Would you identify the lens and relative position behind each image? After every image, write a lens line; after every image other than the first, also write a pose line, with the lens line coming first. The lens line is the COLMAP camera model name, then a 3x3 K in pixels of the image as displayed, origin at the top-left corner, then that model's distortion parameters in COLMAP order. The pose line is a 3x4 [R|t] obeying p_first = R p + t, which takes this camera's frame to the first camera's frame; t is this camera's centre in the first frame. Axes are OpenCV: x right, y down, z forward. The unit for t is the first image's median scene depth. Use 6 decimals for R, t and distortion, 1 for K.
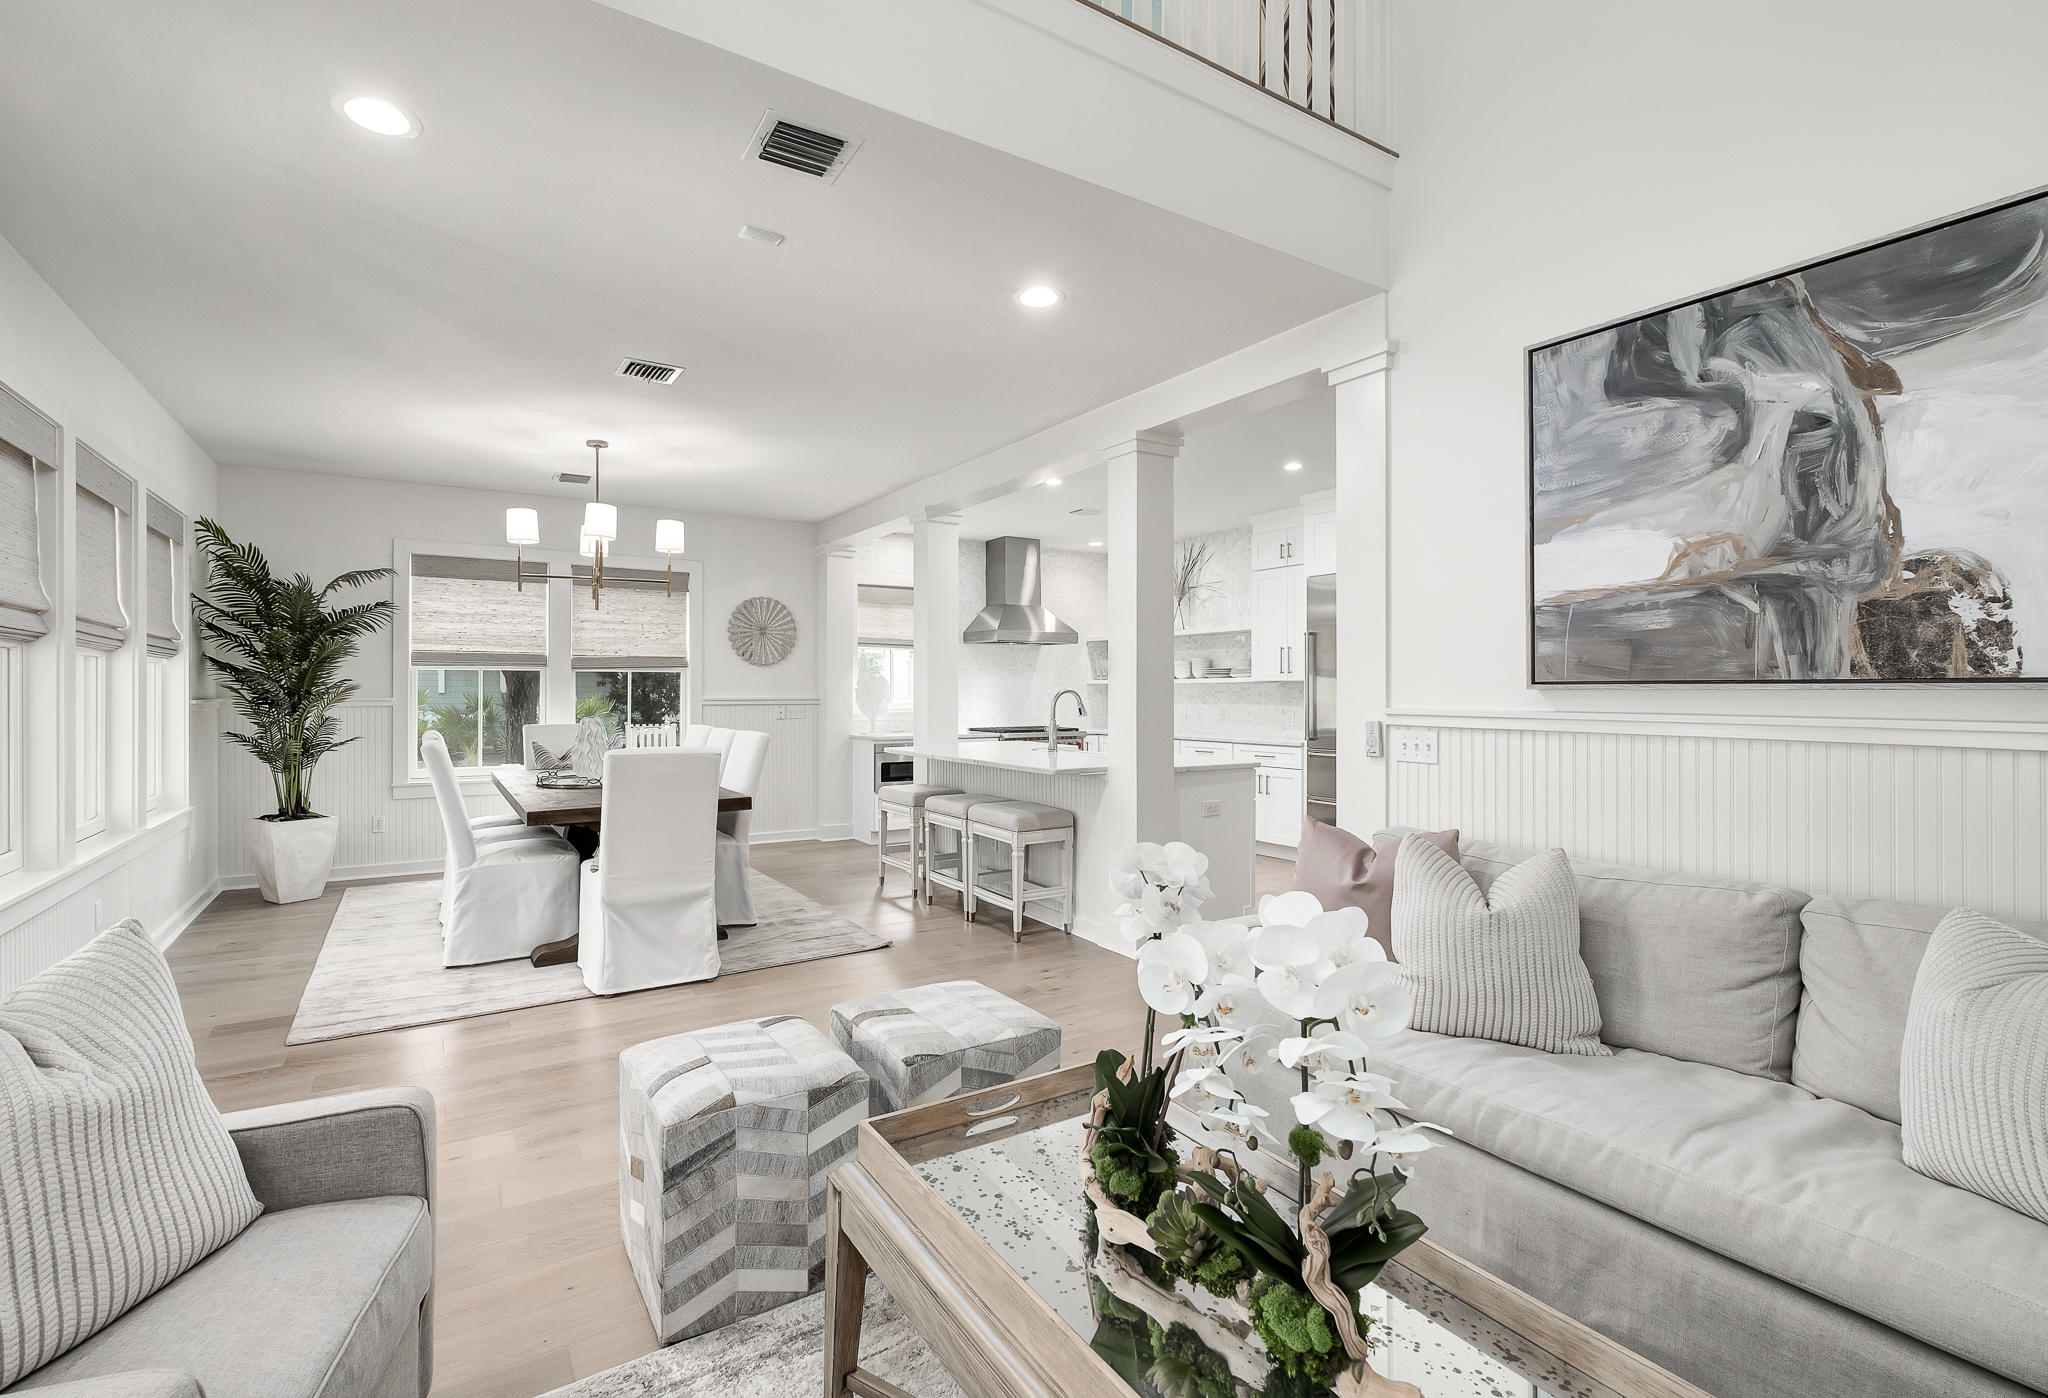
lens RADIAL K [[920.6, 0, 989.6], [0, 920.6, 692.1], [0, 0, 1]] dist [-0.003409, -0.000085]
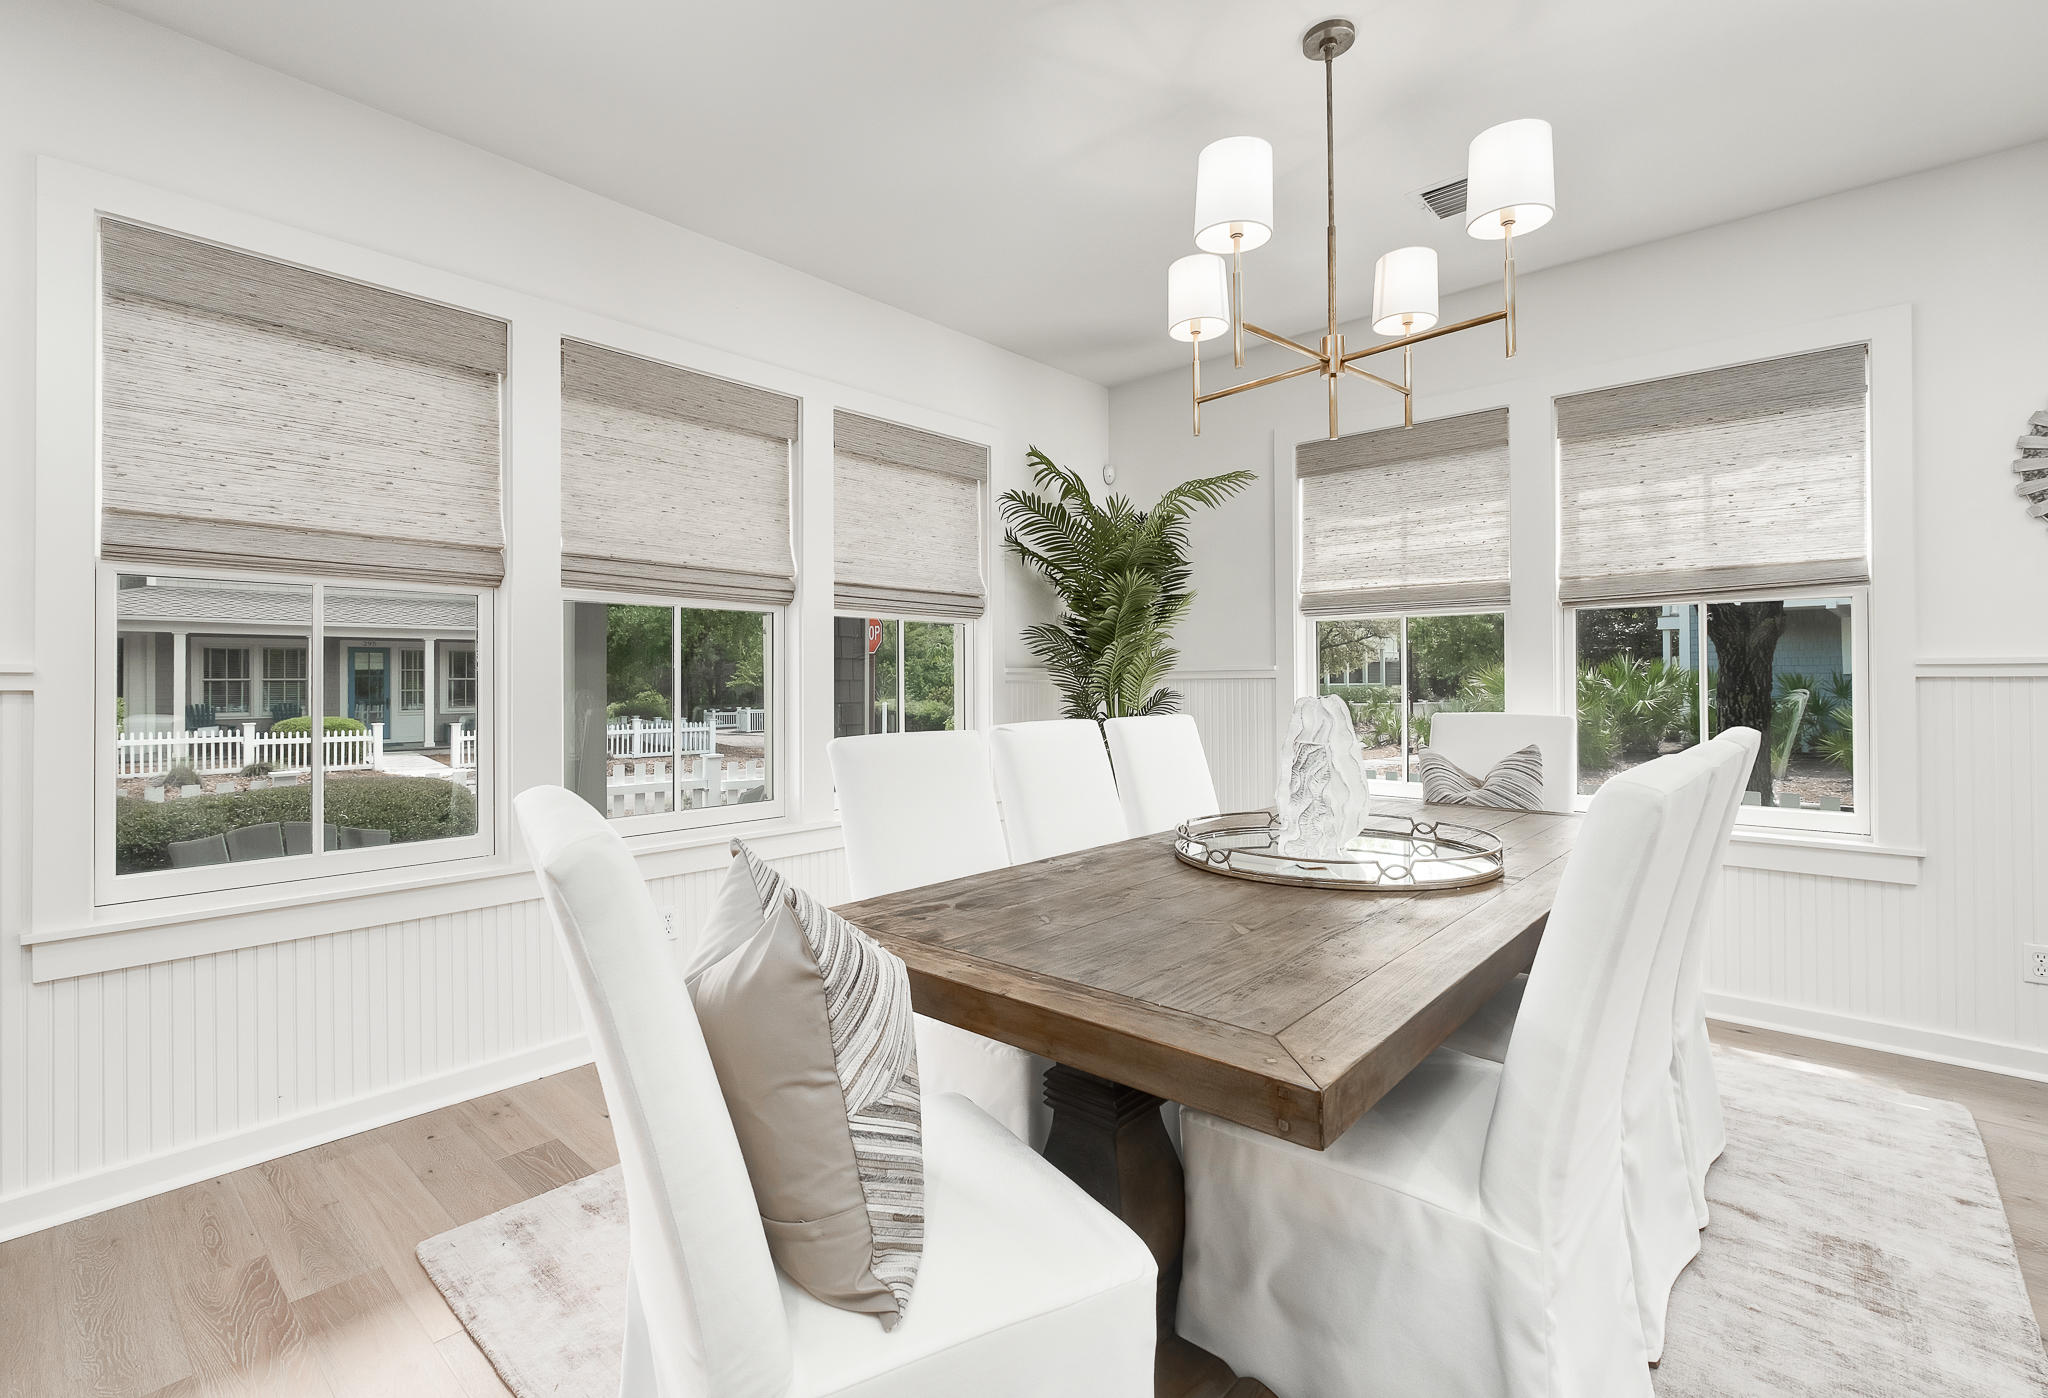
lens RADIAL K [[920.6, 0, 989.6], [0, 920.6, 692.1], [0, 0, 1]] dist [-0.003409, -0.000085]
pose [[0.264877, 0.011356, -0.964215, -0.067513], [0.002516, 0.999919, 0.012468, 0.020436], [0.964279, -0.005729, 0.264827, 0.760370]]
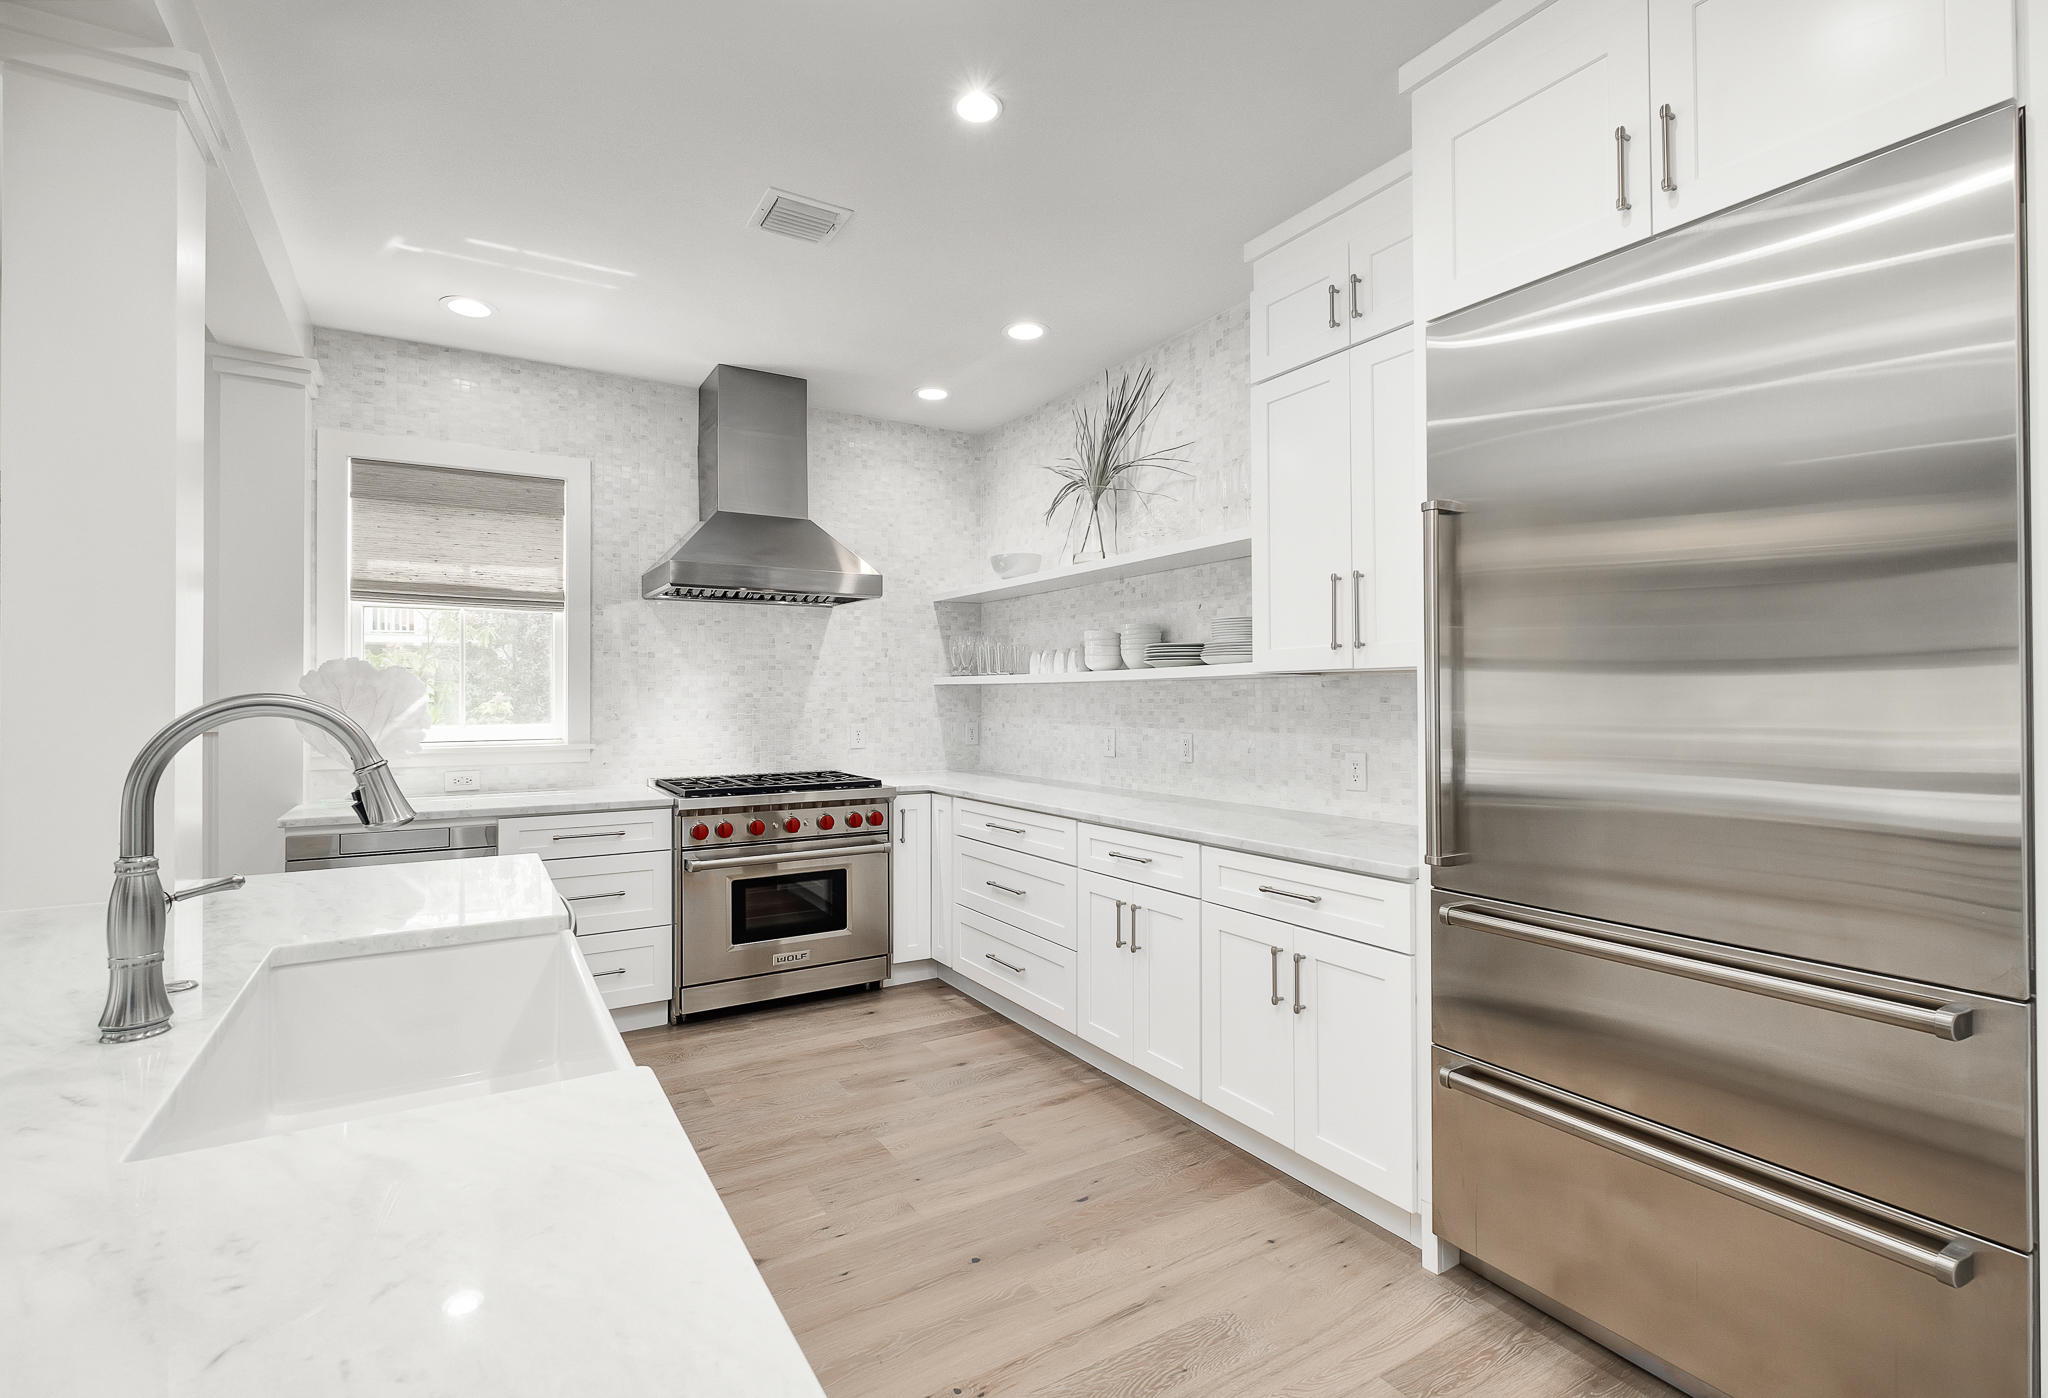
lens RADIAL K [[920.6, 0, 989.6], [0, 920.6, 692.1], [0, 0, 1]] dist [-0.003409, -0.000085]
pose [[0.999667, -0.004502, -0.025406, 0.270826], [0.004365, 0.999976, -0.005463, -0.003356], [0.025430, 0.005350, 0.999662, 0.901330]]
